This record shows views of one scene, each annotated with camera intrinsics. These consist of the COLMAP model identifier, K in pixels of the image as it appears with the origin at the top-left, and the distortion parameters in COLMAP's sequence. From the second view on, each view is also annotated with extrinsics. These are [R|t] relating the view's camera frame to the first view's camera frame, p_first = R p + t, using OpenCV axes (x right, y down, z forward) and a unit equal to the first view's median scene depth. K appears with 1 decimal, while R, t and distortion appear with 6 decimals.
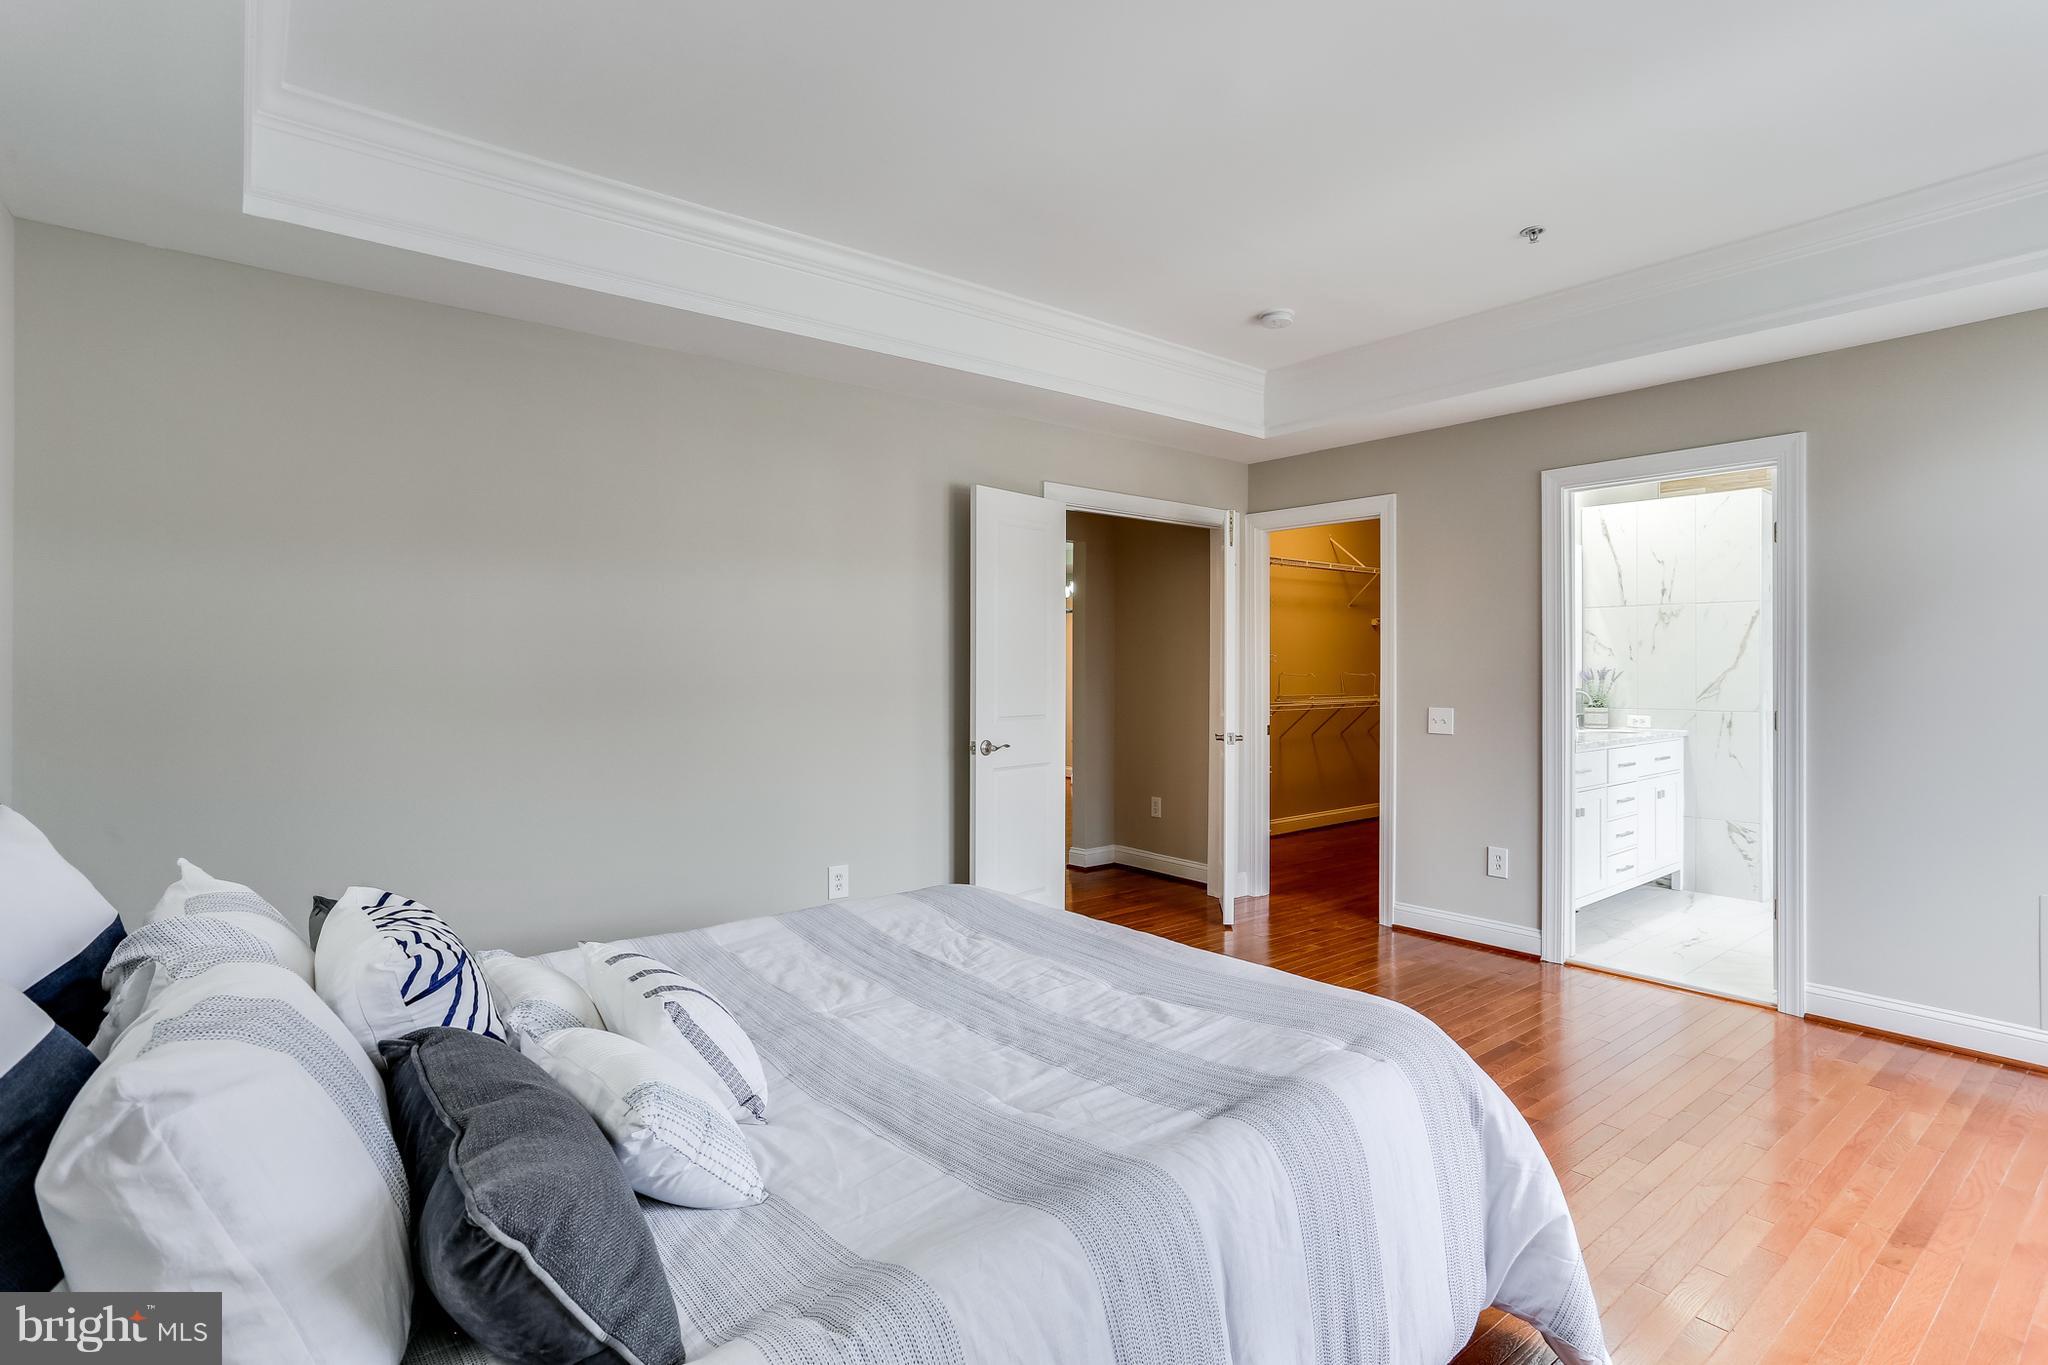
lens RADIAL K [[996.6, 0, 1017.7], [0, 996.6, 693.6], [0, 0, 1]] dist [-0.044269, 0.023616]
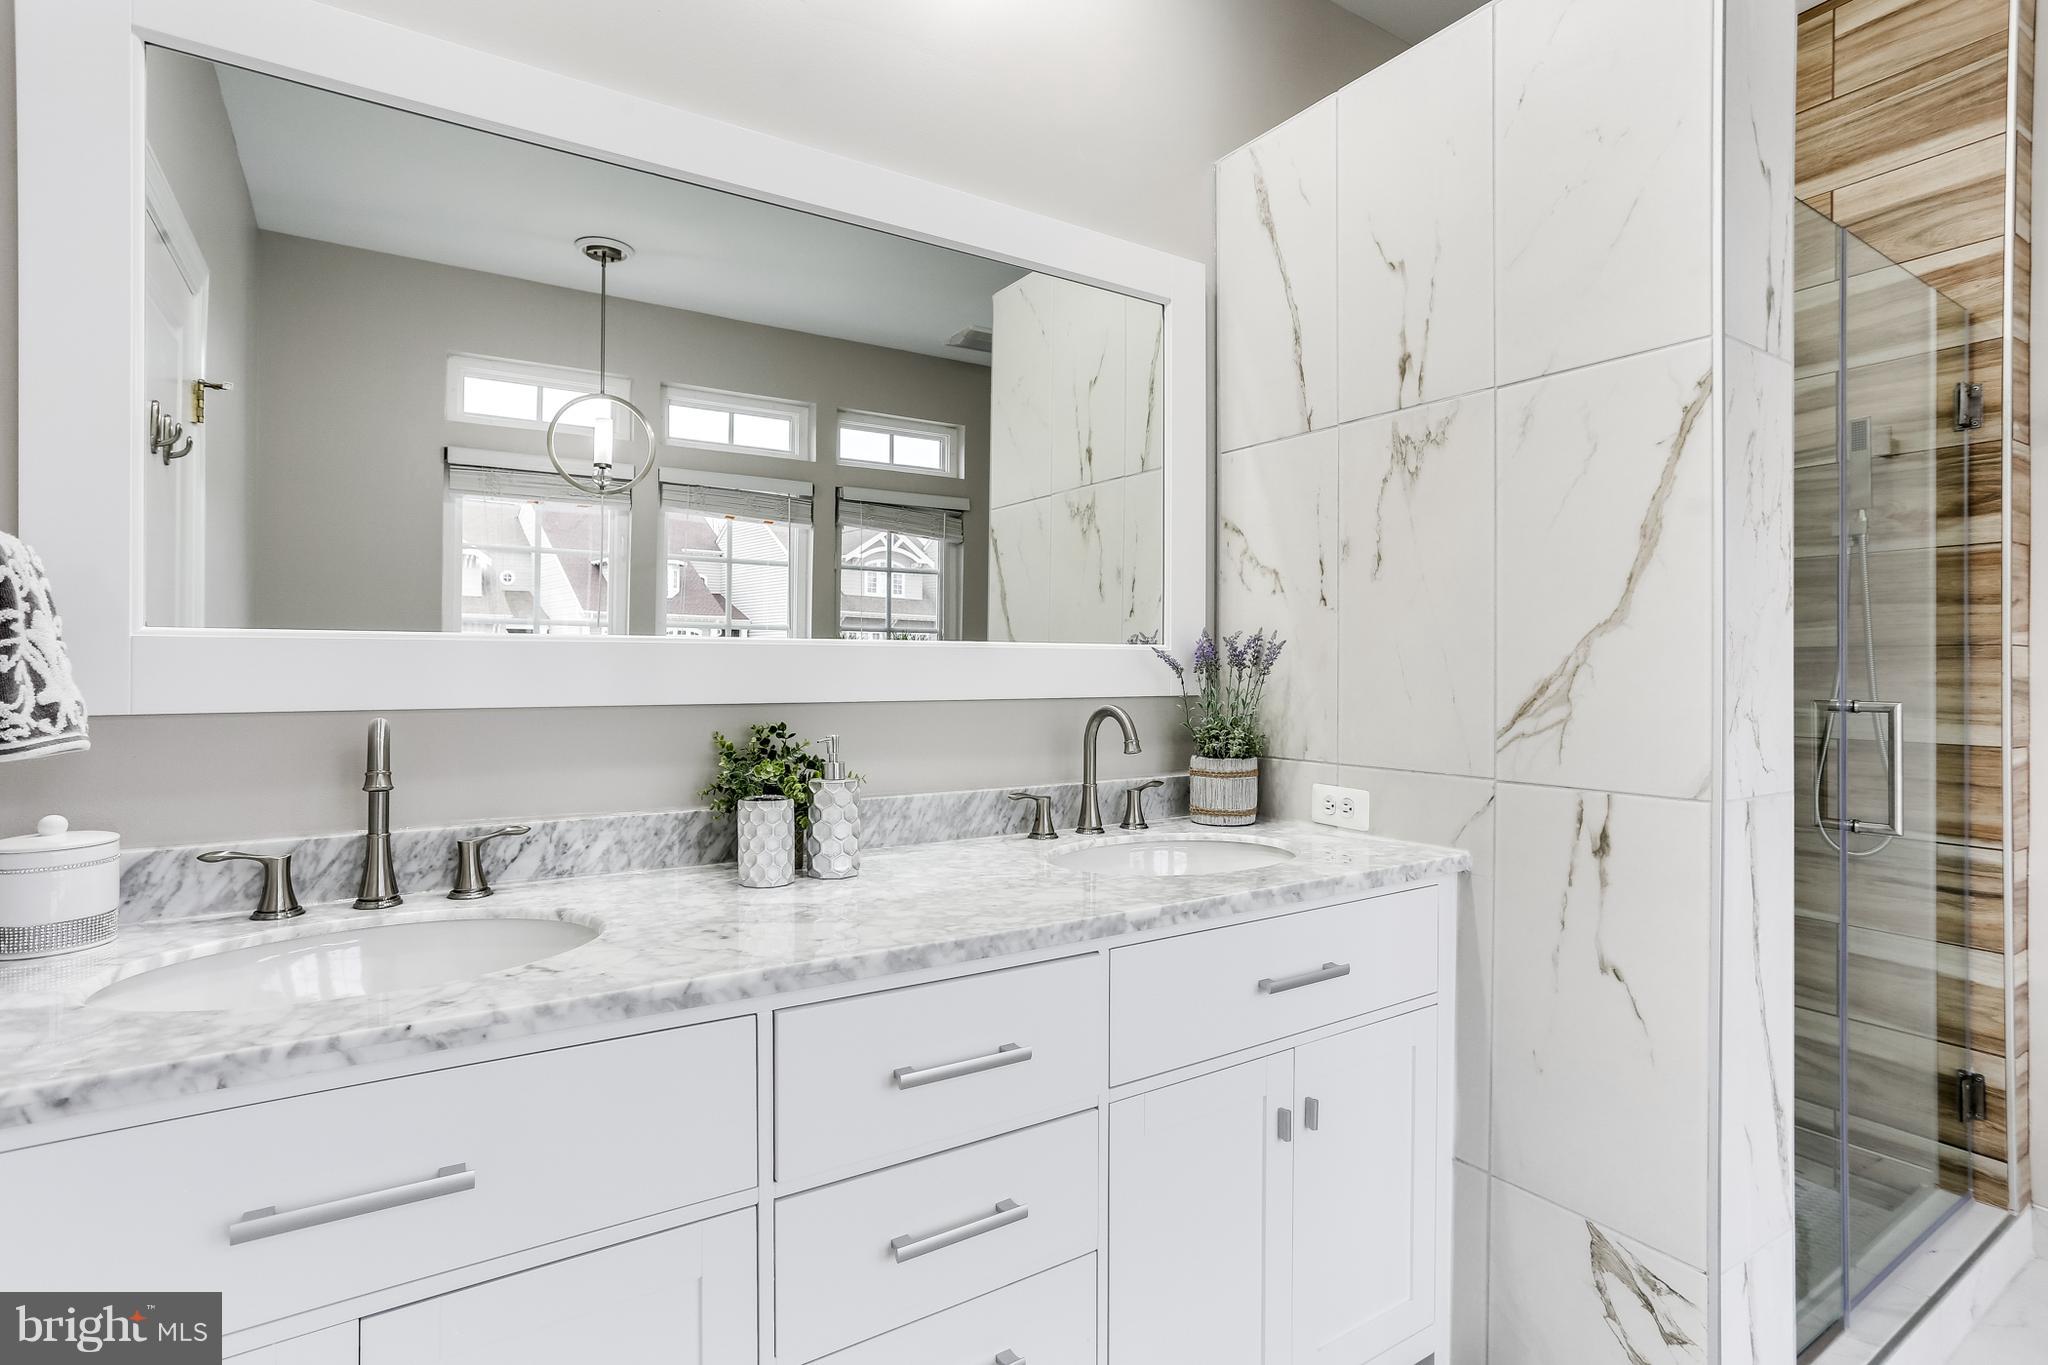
lens RADIAL K [[996.6, 0, 1018.7], [0, 996.6, 685.4], [0, 0, 1]] dist [-0.044269, 0.023616]
pose [[0.993531, 0.006579, -0.113368, 0.588704], [-0.007467, 0.999945, -0.007409, -0.006150], [0.113313, 0.008207, 0.993525, 0.709965]]
